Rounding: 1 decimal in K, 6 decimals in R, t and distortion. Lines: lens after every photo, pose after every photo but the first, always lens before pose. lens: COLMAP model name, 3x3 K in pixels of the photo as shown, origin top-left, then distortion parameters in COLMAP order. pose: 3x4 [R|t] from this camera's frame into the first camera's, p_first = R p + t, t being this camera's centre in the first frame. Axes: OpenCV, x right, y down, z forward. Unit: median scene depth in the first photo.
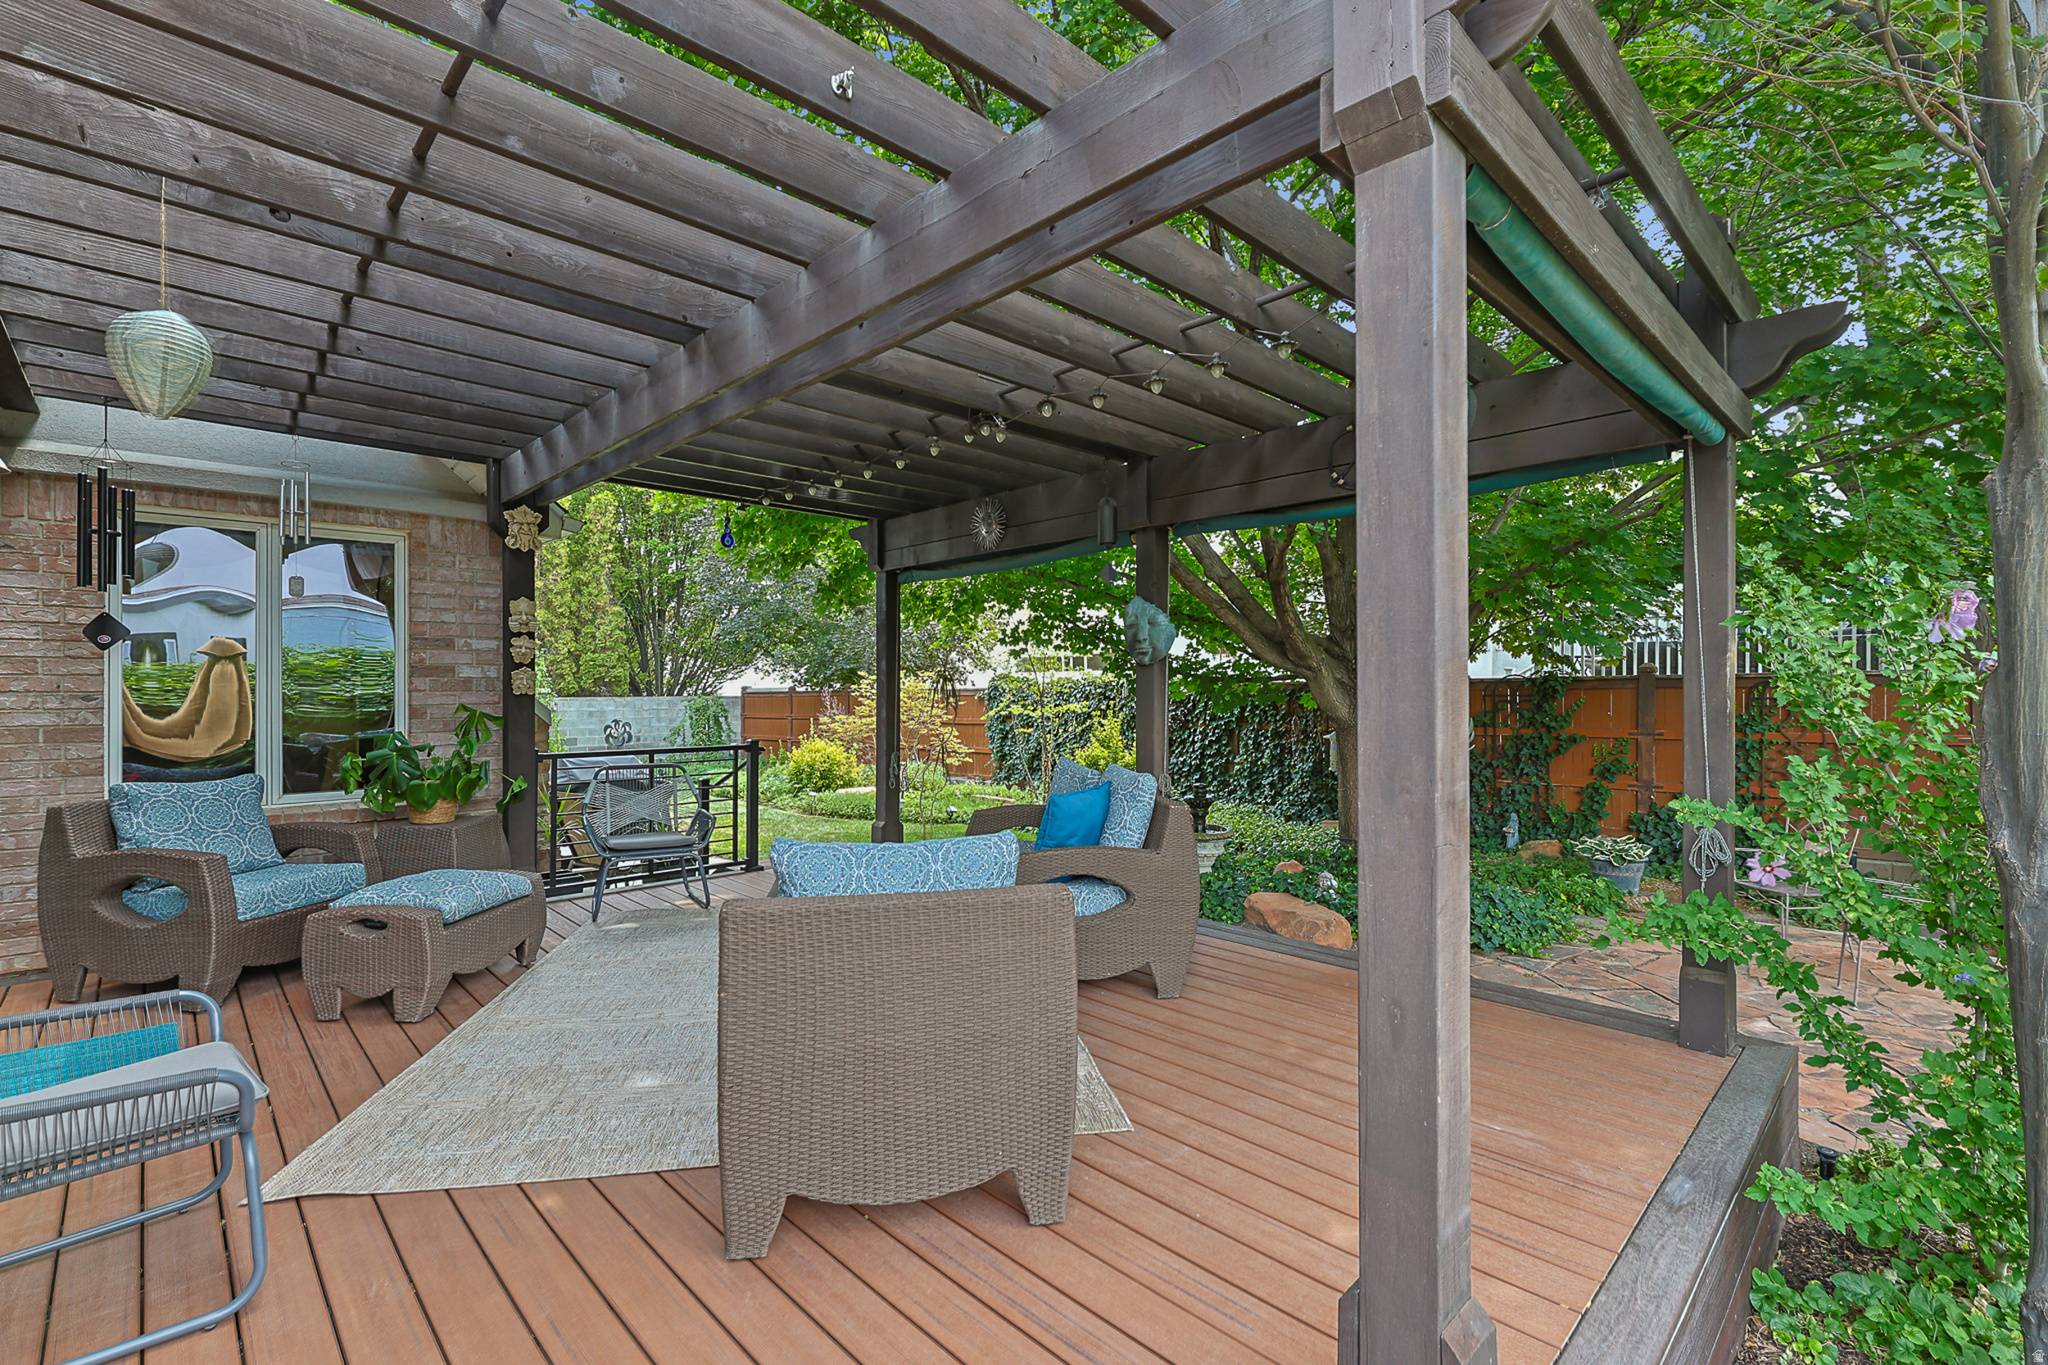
lens RADIAL K [[906.0, 0, 1030.4], [0, 906.0, 719.7], [0, 0, 1]] dist [-0.000430, -0.000011]
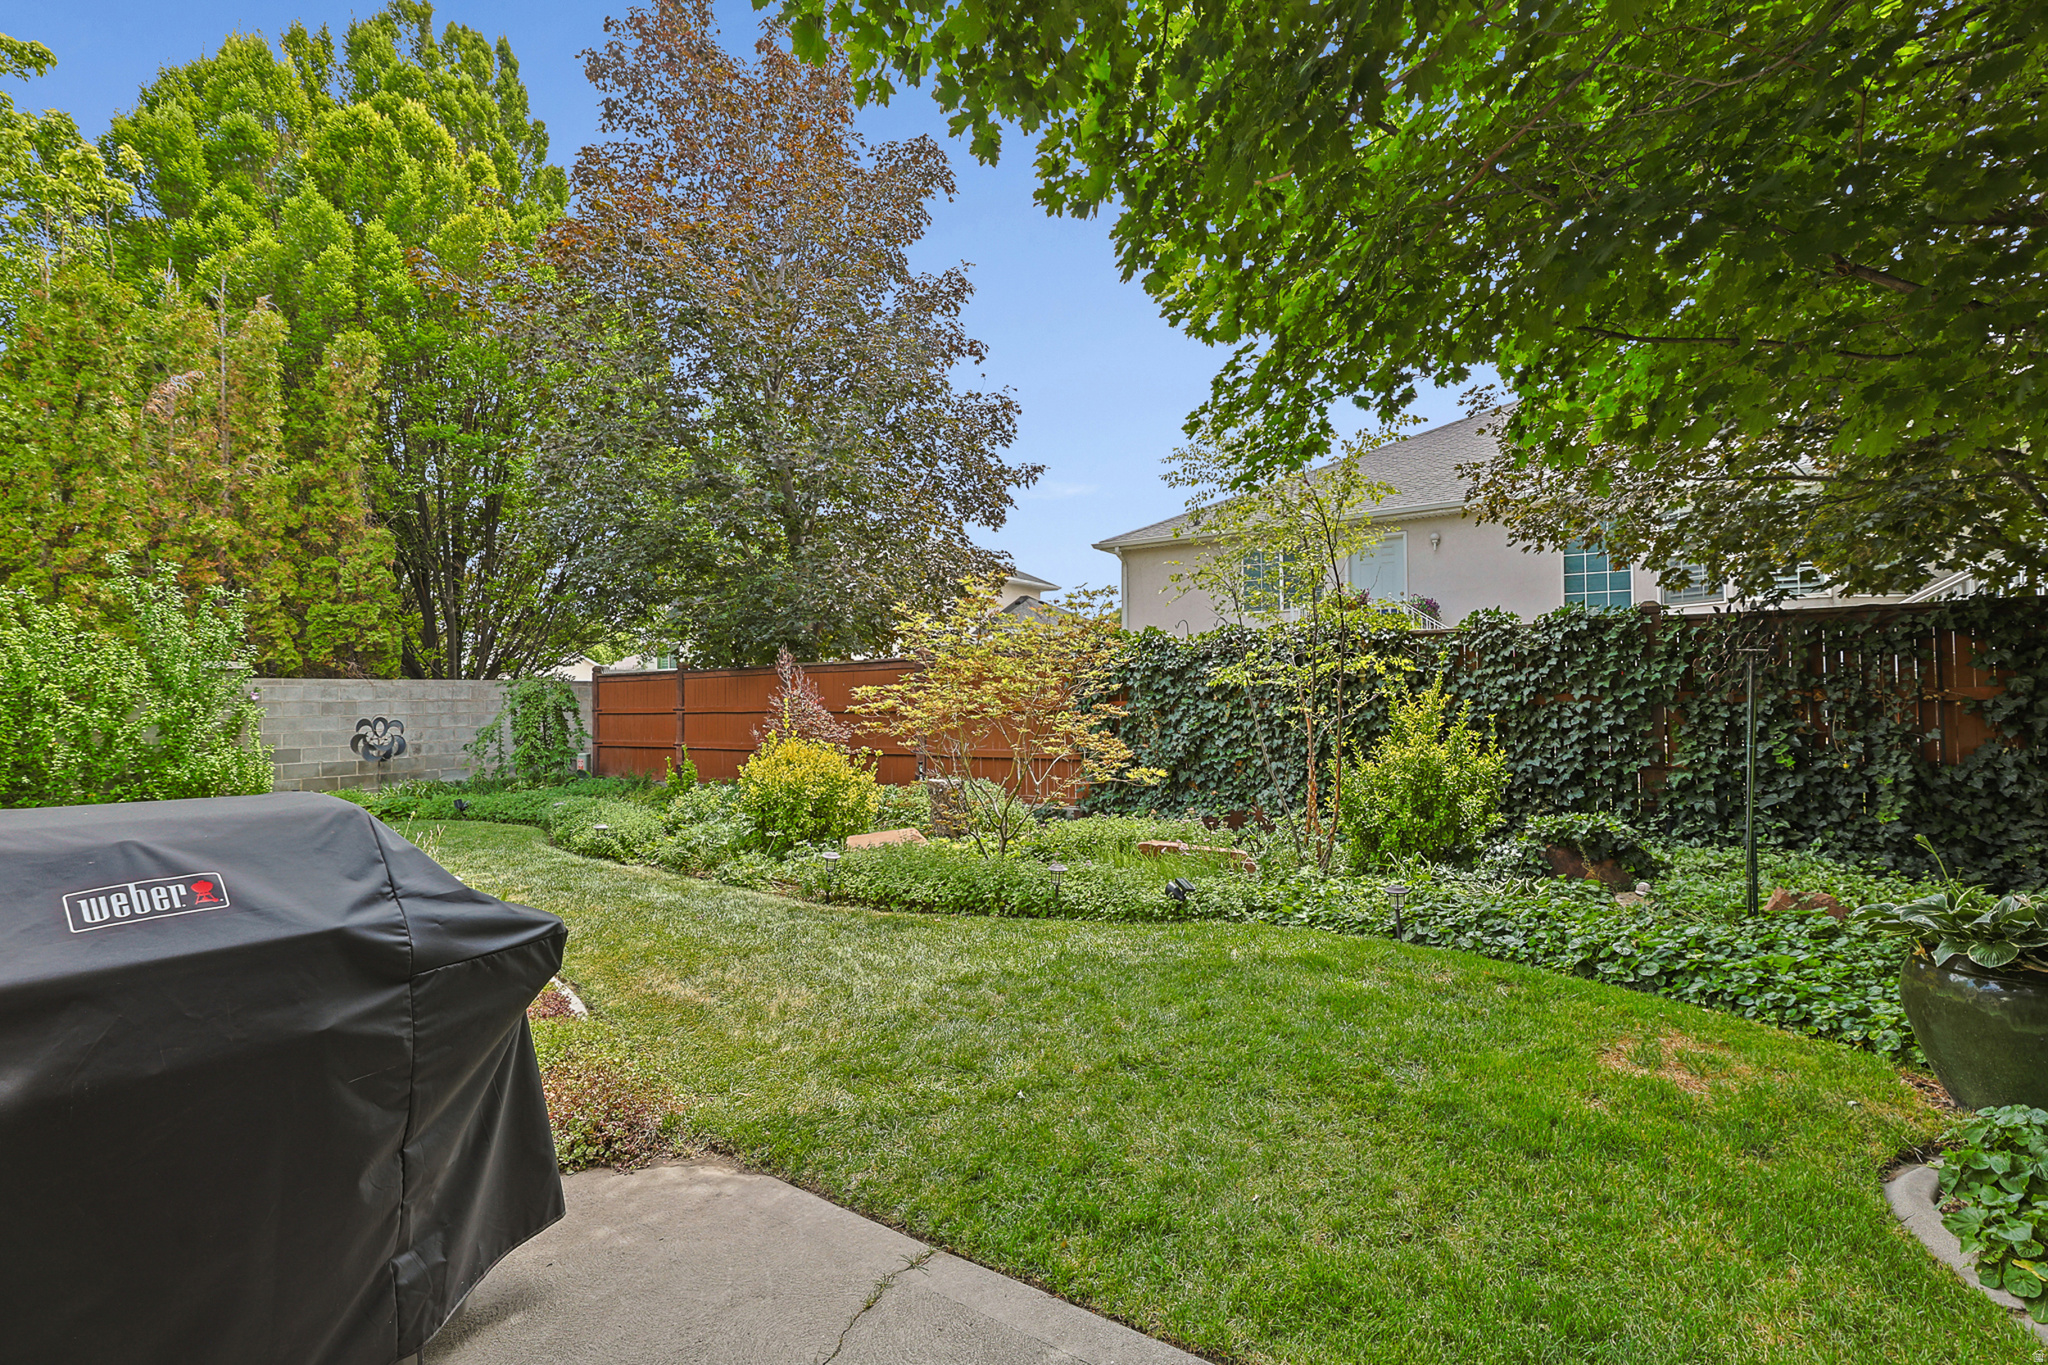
lens RADIAL K [[878.7, 0, 1028.3], [0, 878.7, 690.5], [0, 0, 1]] dist [0.001022, 0.000108]
pose [[0.981056, -0.006130, 0.193628, -0.151673], [0.013647, 0.999203, -0.037511, 0.010469], [-0.193244, 0.039442, 0.980358, 0.357502]]
